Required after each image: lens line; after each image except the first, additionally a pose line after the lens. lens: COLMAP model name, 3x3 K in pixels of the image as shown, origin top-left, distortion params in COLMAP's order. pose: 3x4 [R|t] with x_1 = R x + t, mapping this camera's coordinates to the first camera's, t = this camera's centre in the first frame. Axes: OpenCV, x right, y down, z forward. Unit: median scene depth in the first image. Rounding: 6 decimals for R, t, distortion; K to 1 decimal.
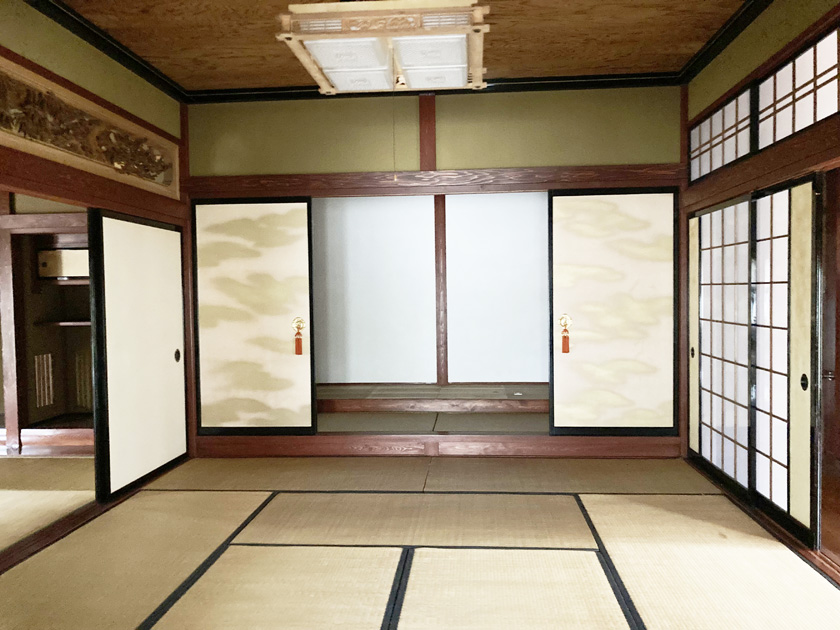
lens RADIAL K [[680.5, 0, 420.0], [0, 680.5, 315.0], [0, 0, 1]] dist [0.007624, -0.001479]
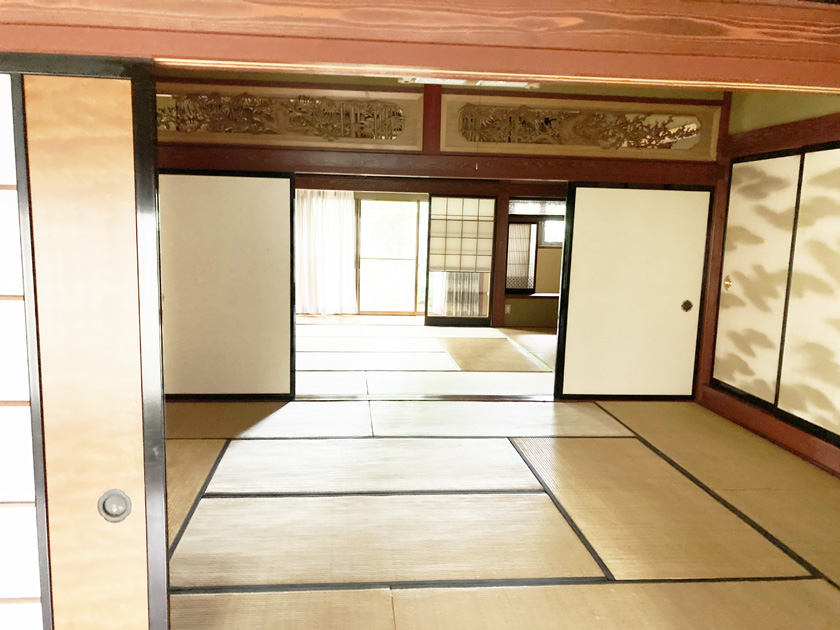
lens RADIAL K [[680.5, 0, 420.0], [0, 680.5, 315.0], [0, 0, 1]] dist [0.007624, -0.001479]
pose [[0.174450, 0.156080, -0.972217, 0.635905], [-0.062789, 0.987111, 0.147204, -0.060272], [0.982662, 0.035365, 0.182001, 0.378326]]
